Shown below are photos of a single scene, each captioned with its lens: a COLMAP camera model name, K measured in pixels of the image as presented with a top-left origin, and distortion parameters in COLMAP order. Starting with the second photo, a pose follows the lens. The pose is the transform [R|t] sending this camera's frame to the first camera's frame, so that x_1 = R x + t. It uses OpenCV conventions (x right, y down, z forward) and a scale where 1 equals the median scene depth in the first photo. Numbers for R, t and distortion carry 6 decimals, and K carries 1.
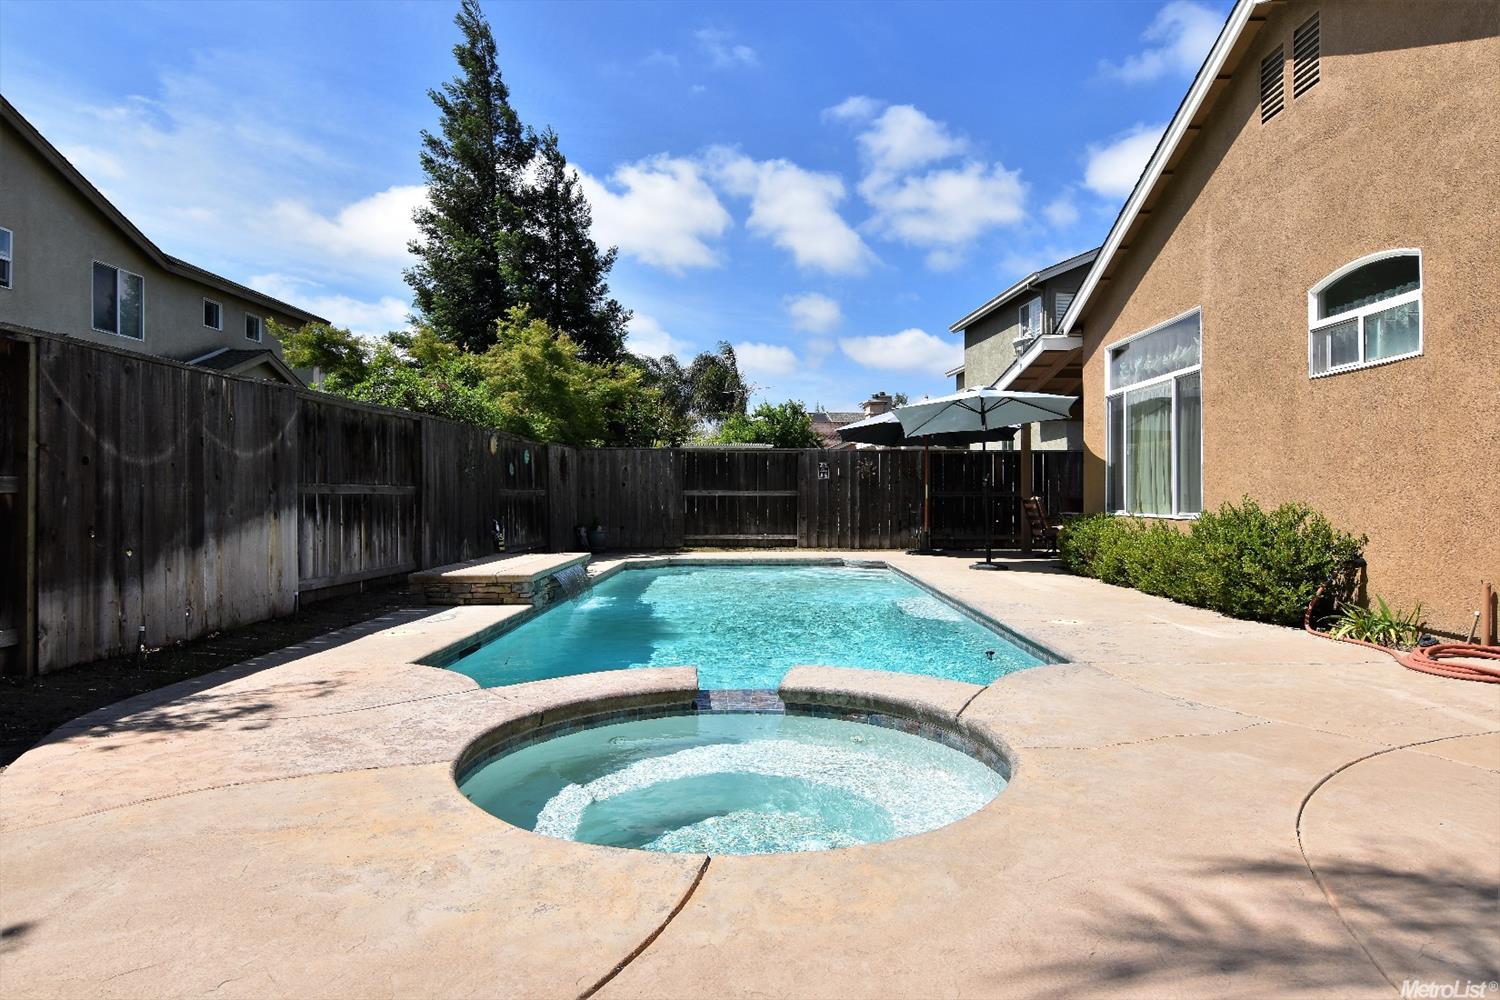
lens RADIAL K [[855.7, 0, 750.0], [0, 855.7, 500.0], [0, 0, 1]] dist [0.031371, -0.055301]
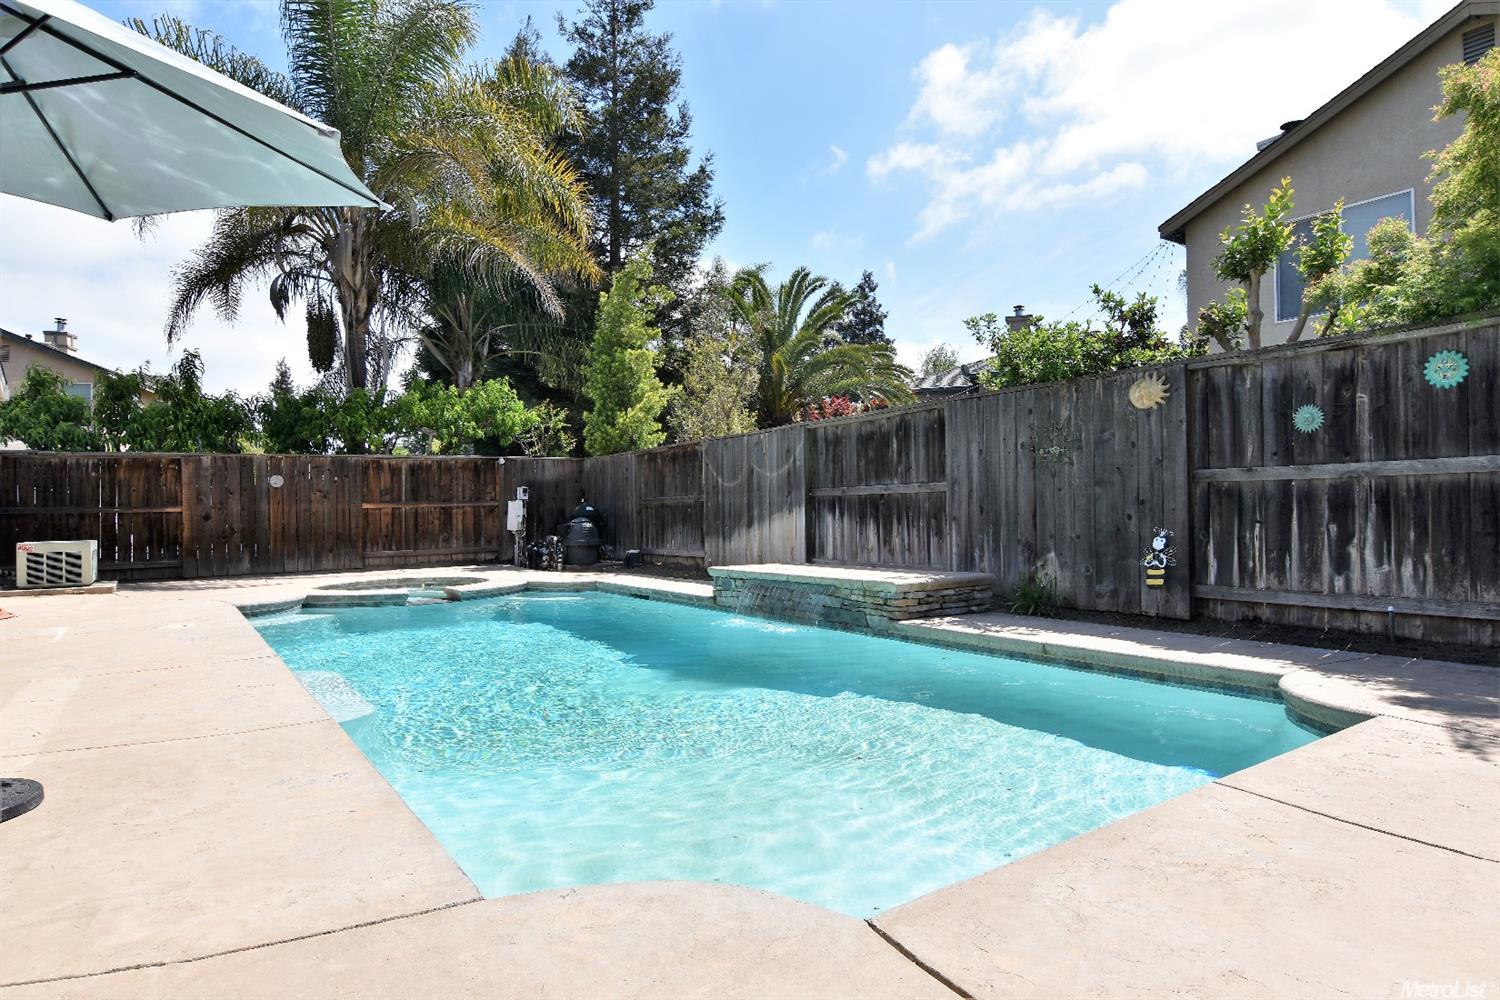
lens RADIAL K [[855.7, 0, 750.0], [0, 855.7, 500.0], [0, 0, 1]] dist [0.031371, -0.055301]
pose [[-0.810086, 0.009848, -0.586228, 0.411179], [0.017519, 0.999819, -0.007413, 0.007716], [0.586049, -0.016276, -0.810112, 2.210059]]
